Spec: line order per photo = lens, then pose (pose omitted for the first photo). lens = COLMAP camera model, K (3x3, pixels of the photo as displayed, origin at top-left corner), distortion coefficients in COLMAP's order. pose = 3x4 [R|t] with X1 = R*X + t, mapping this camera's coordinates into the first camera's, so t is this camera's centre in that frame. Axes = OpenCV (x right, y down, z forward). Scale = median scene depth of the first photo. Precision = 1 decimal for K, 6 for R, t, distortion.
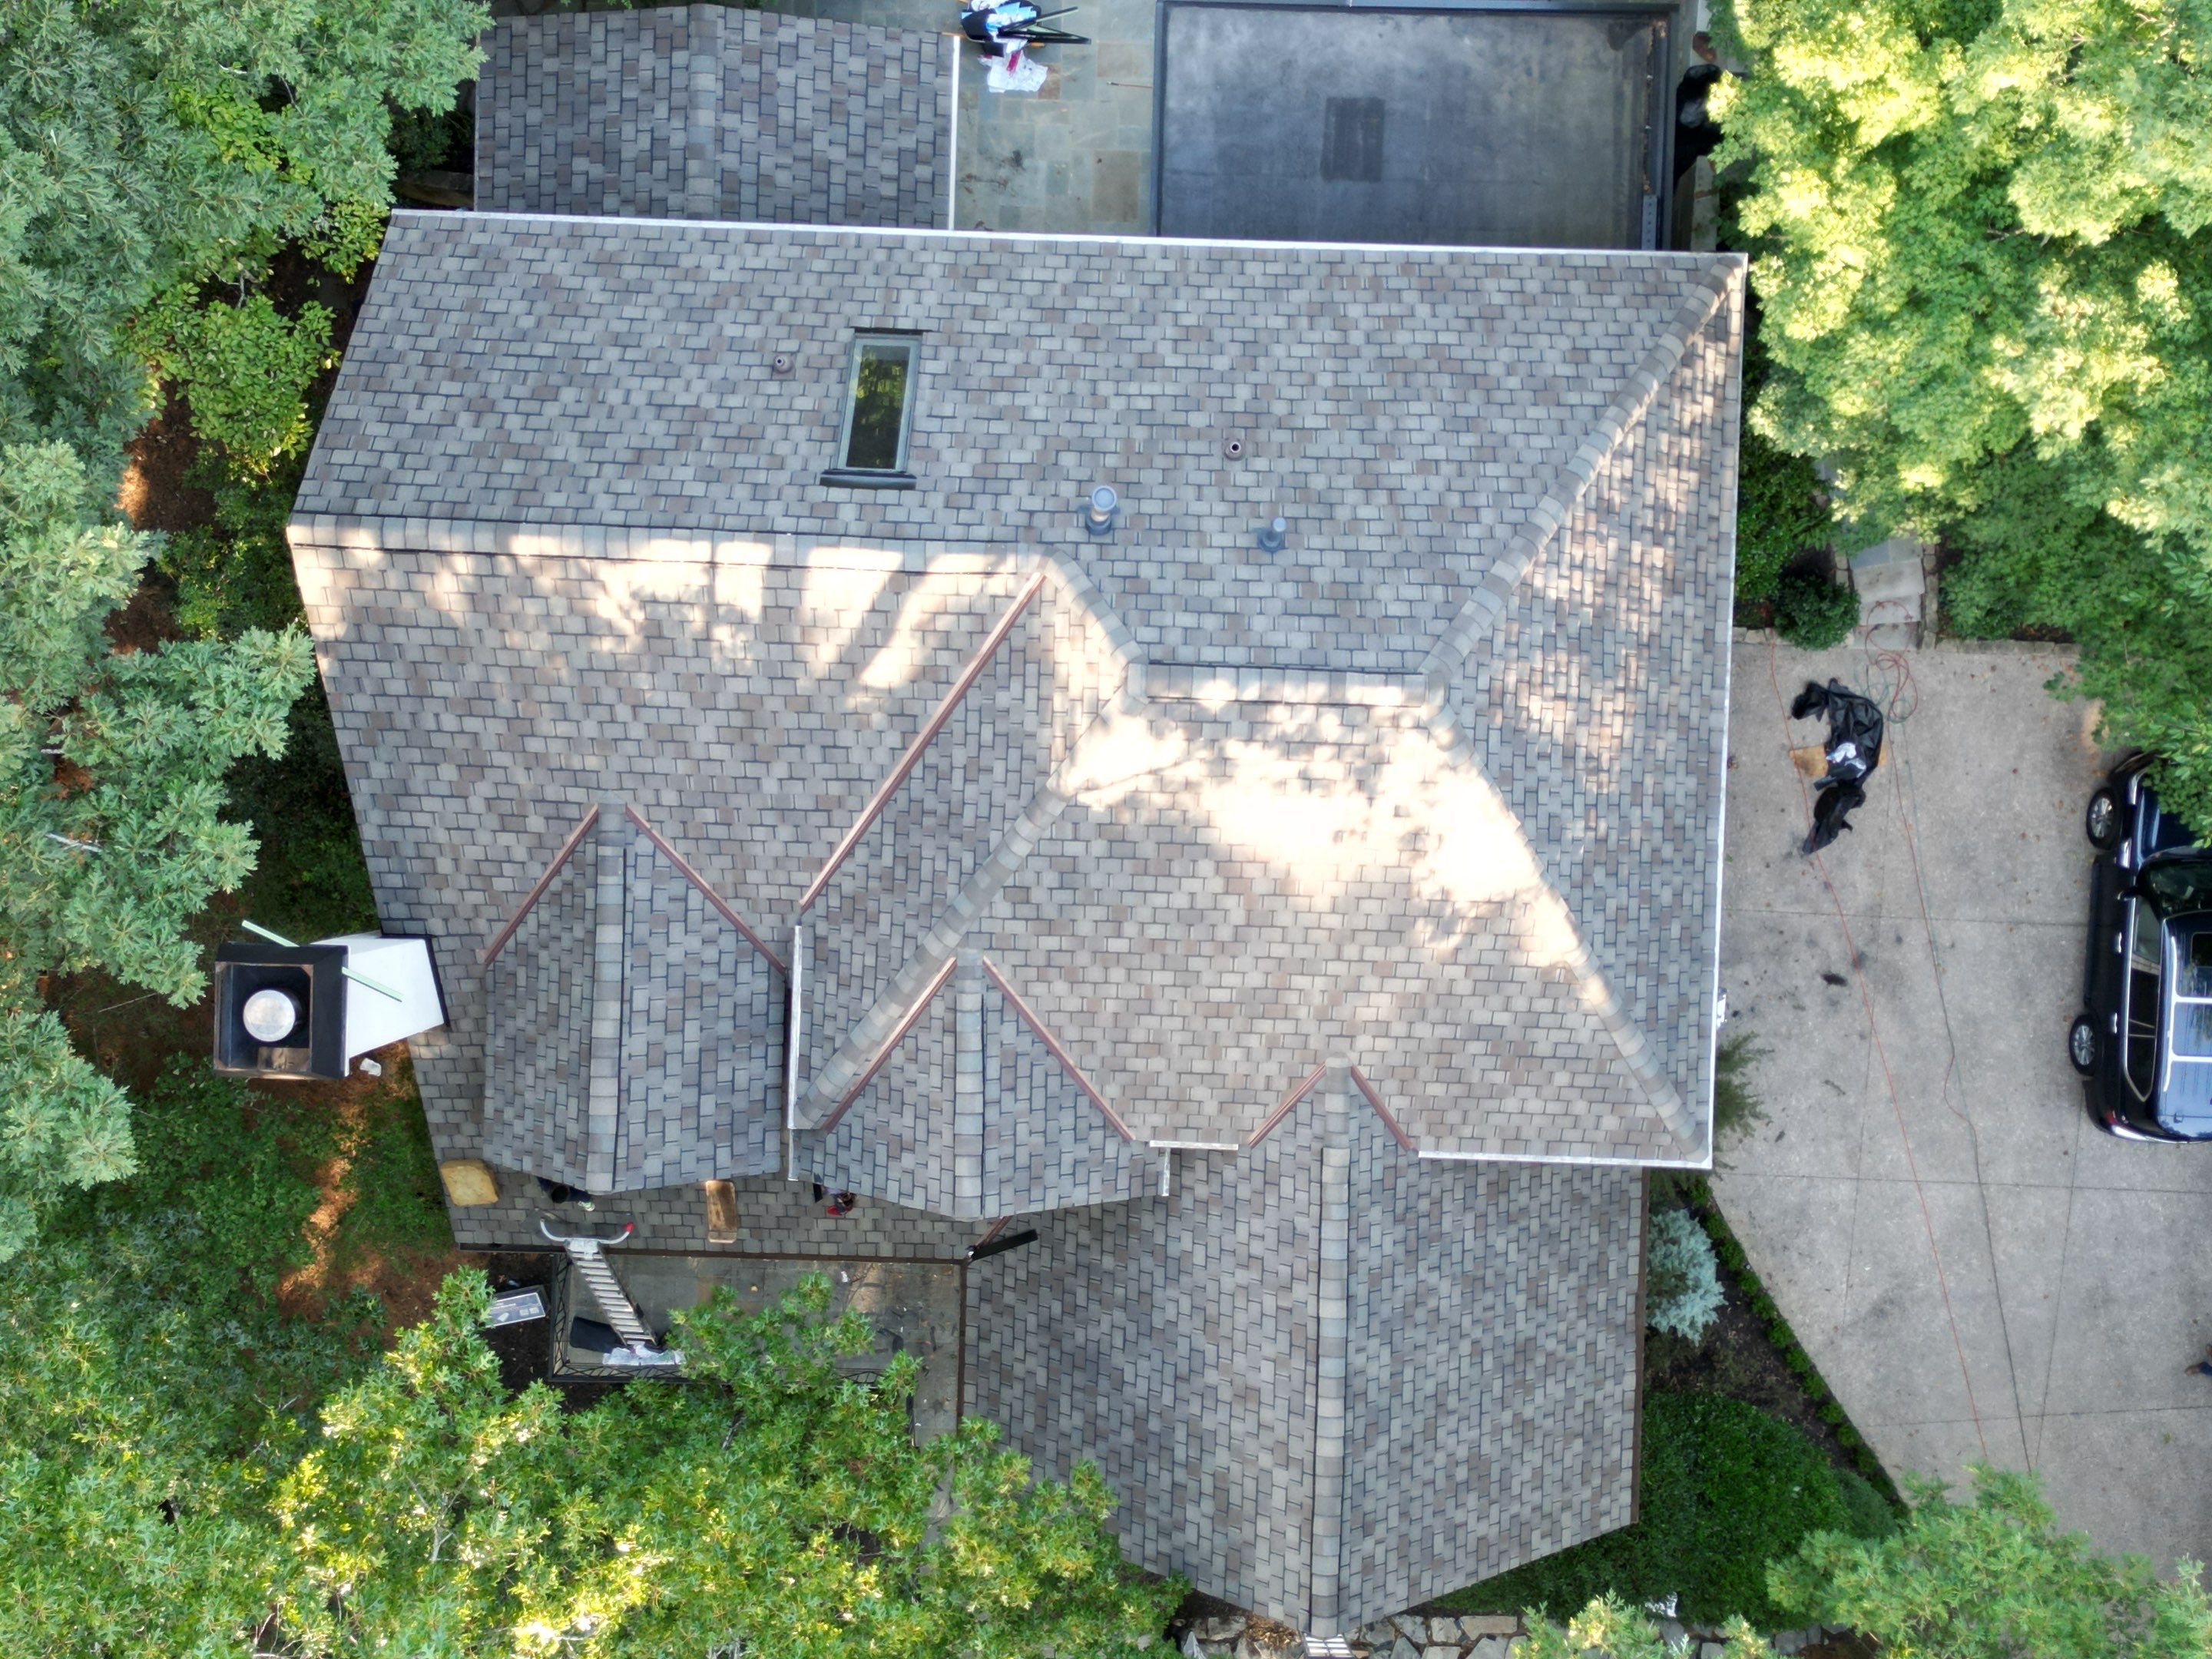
lens RADIAL K [[2120.0, 0, 1106.0], [0, 2120.0, 829.5], [0, 0, 1]] dist [0.181869, -0.391080]
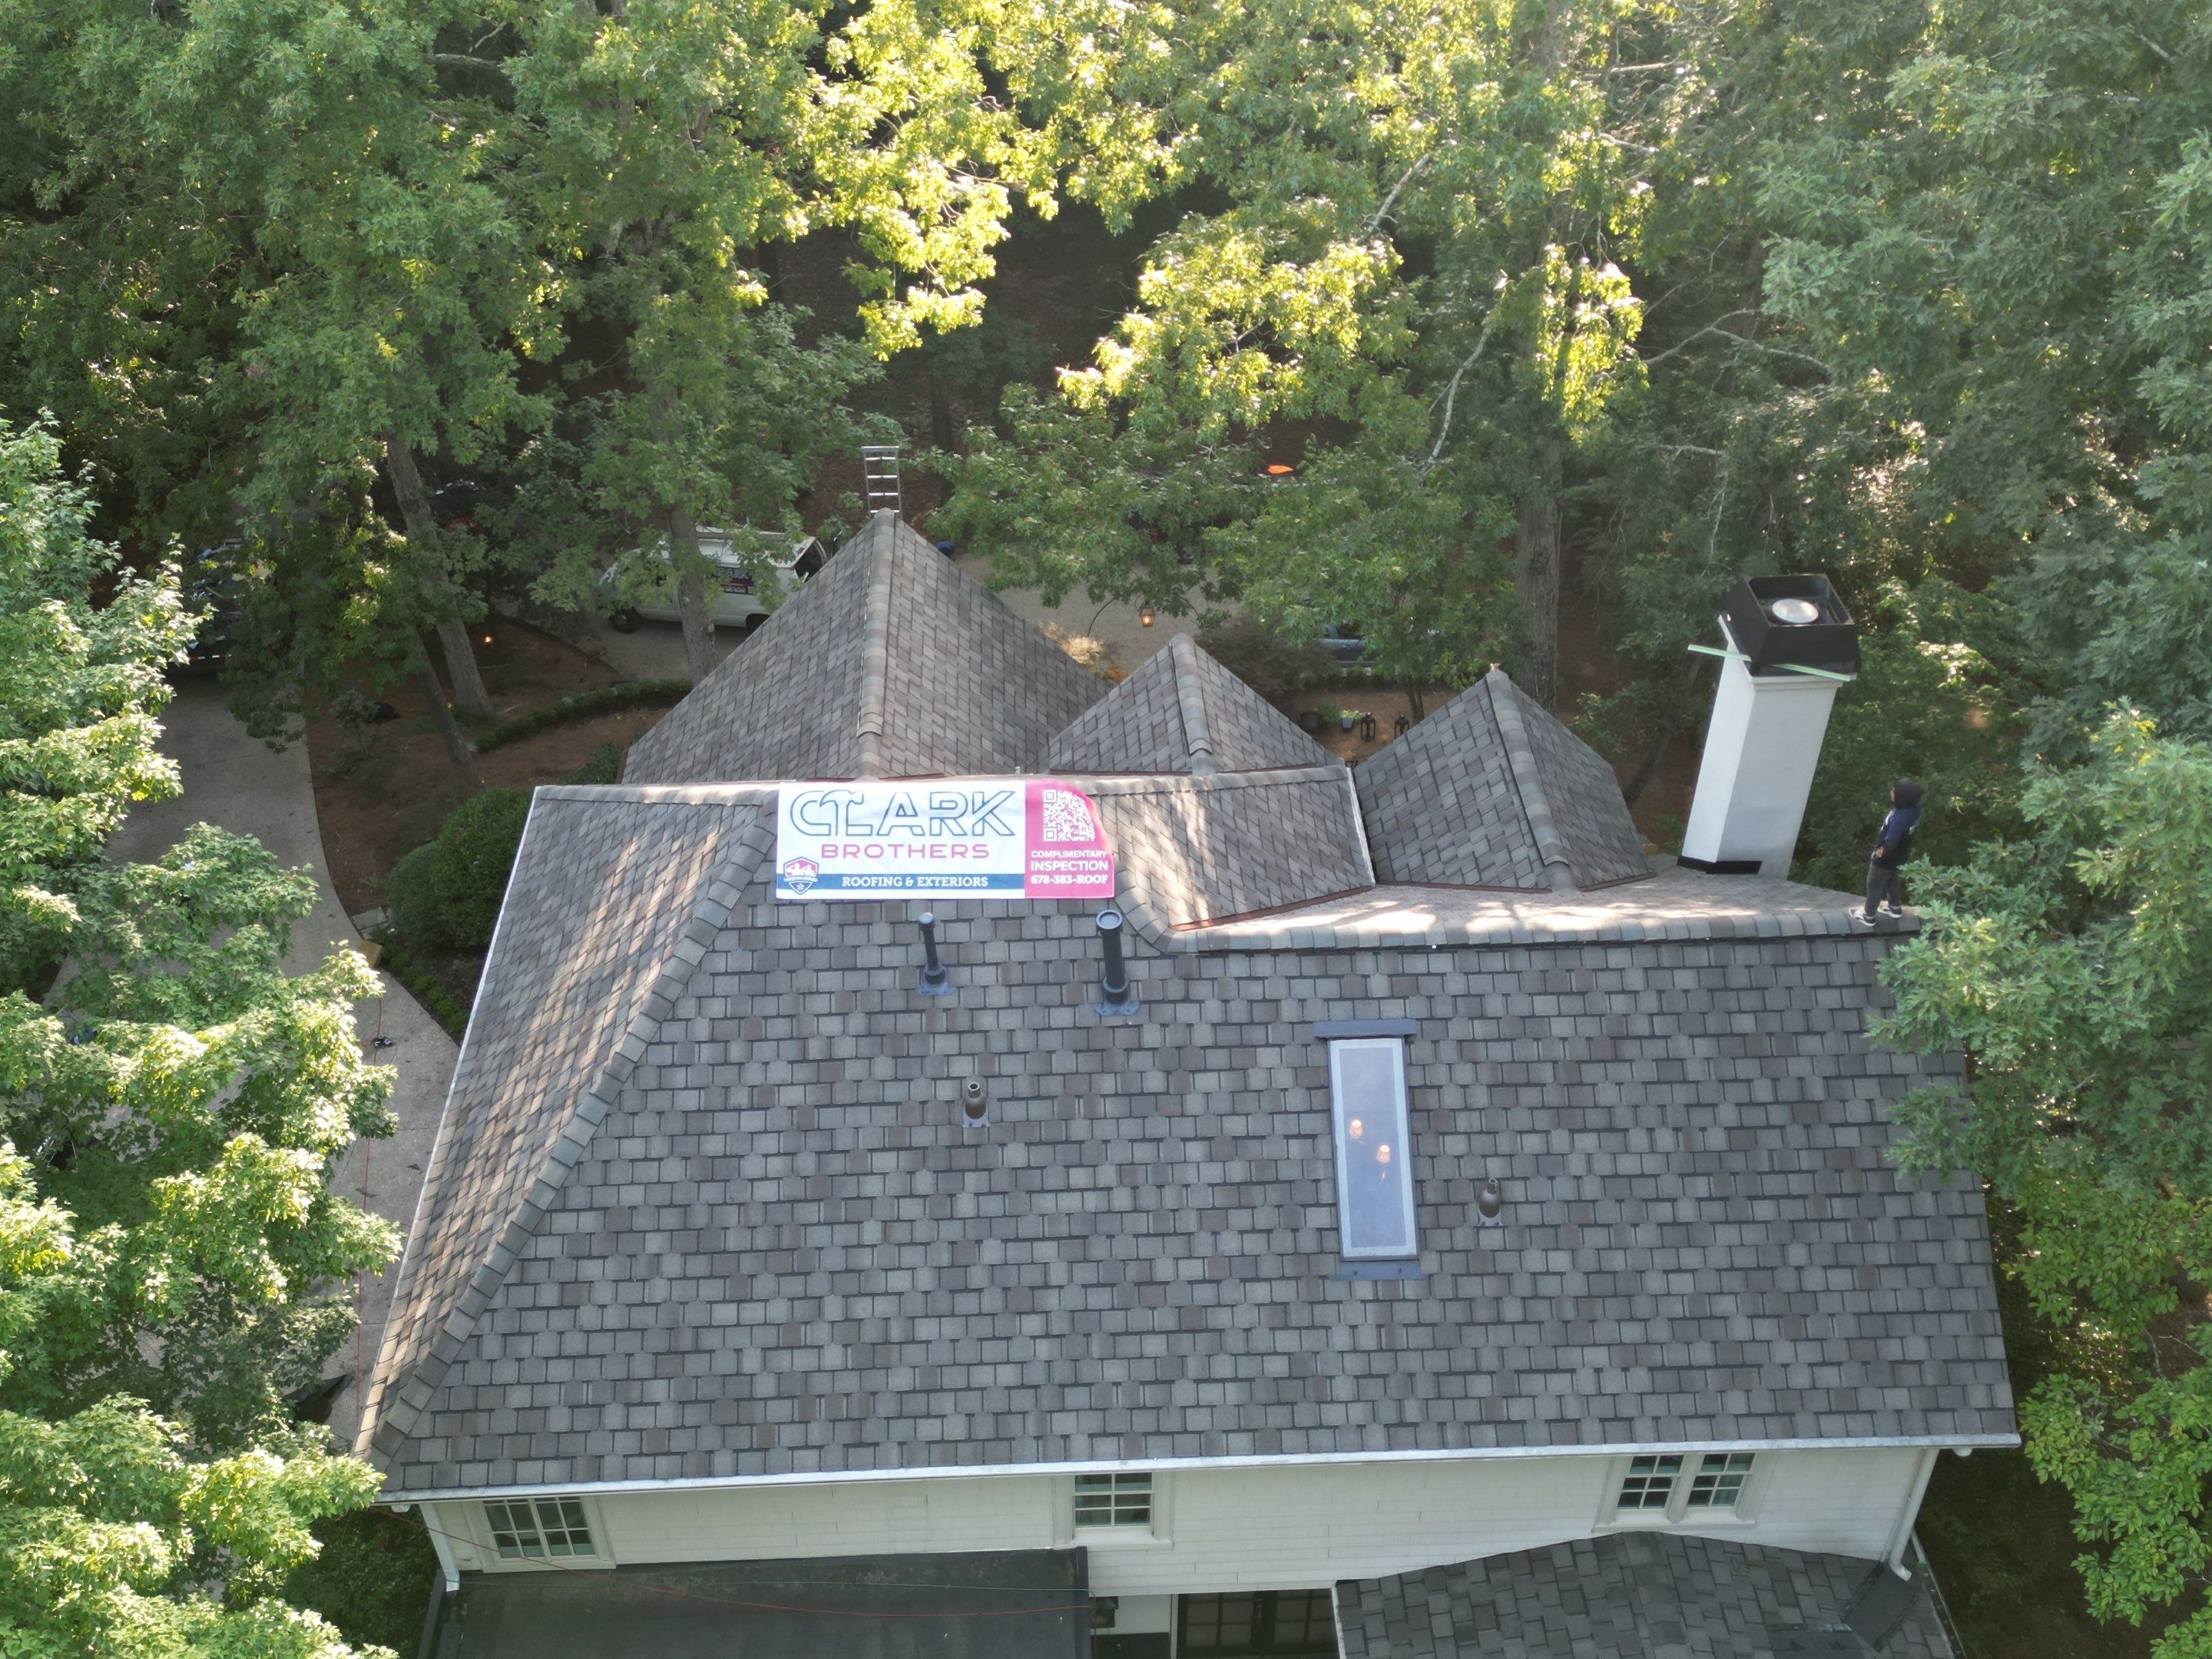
lens RADIAL K [[2093.5, 0, 1106.0], [0, 2093.5, 829.5], [0, 0, 1]] dist [0.119632, -0.131766]
pose [[-0.997226, 0.056901, -0.047989, 0.037771], [-0.073410, -0.645147, 0.760524, -0.736620], [0.012315, 0.761937, 0.647534, 0.309855]]
